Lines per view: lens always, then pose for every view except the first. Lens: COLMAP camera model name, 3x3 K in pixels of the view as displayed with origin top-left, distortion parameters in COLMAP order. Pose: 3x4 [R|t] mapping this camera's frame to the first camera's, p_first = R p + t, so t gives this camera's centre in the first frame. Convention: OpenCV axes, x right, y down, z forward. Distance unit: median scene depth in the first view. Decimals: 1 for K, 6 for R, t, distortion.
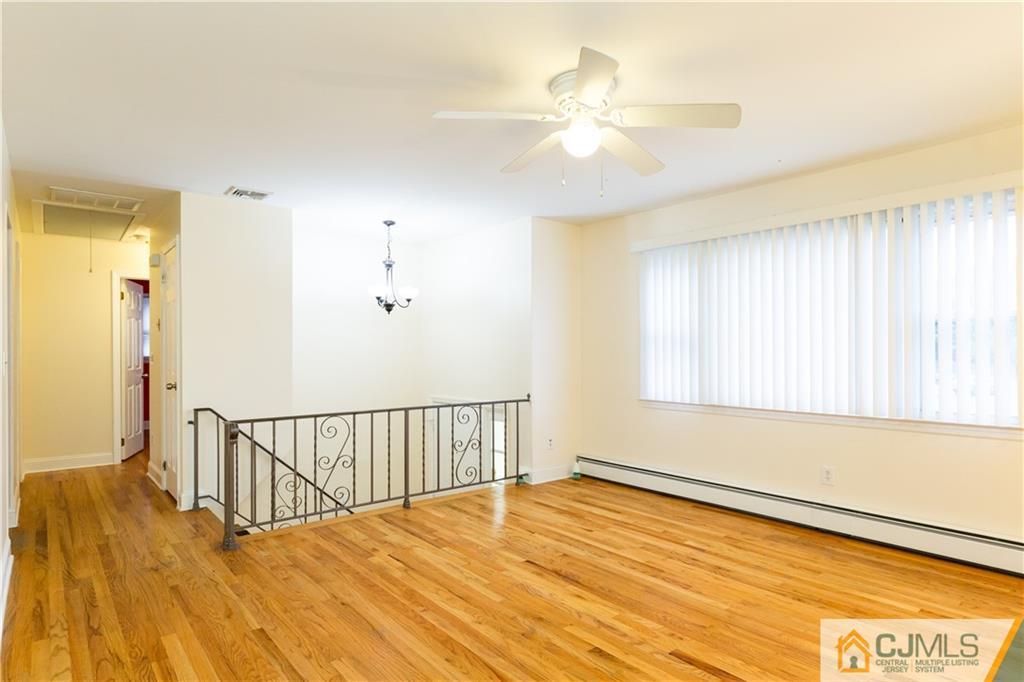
lens RADIAL K [[566.7, 0, 514.6], [0, 566.7, 351.5], [0, 0, 1]] dist [0.002805, 0.000186]
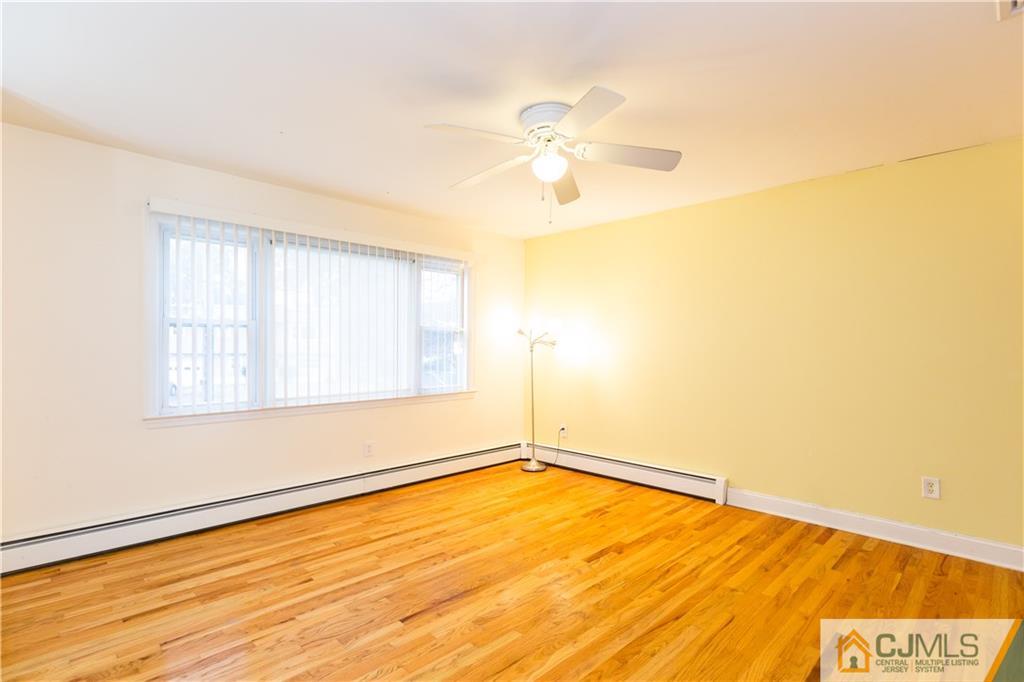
lens RADIAL K [[502.9, 0, 511.7], [0, 502.9, 338.7], [0, 0, 1]] dist [0.007028, -0.000198]
pose [[-0.087384, 0.013759, 0.996080, -0.666442], [-0.006916, 0.999872, -0.014418, -0.014178], [-0.996151, -0.008149, -0.087277, 0.871910]]
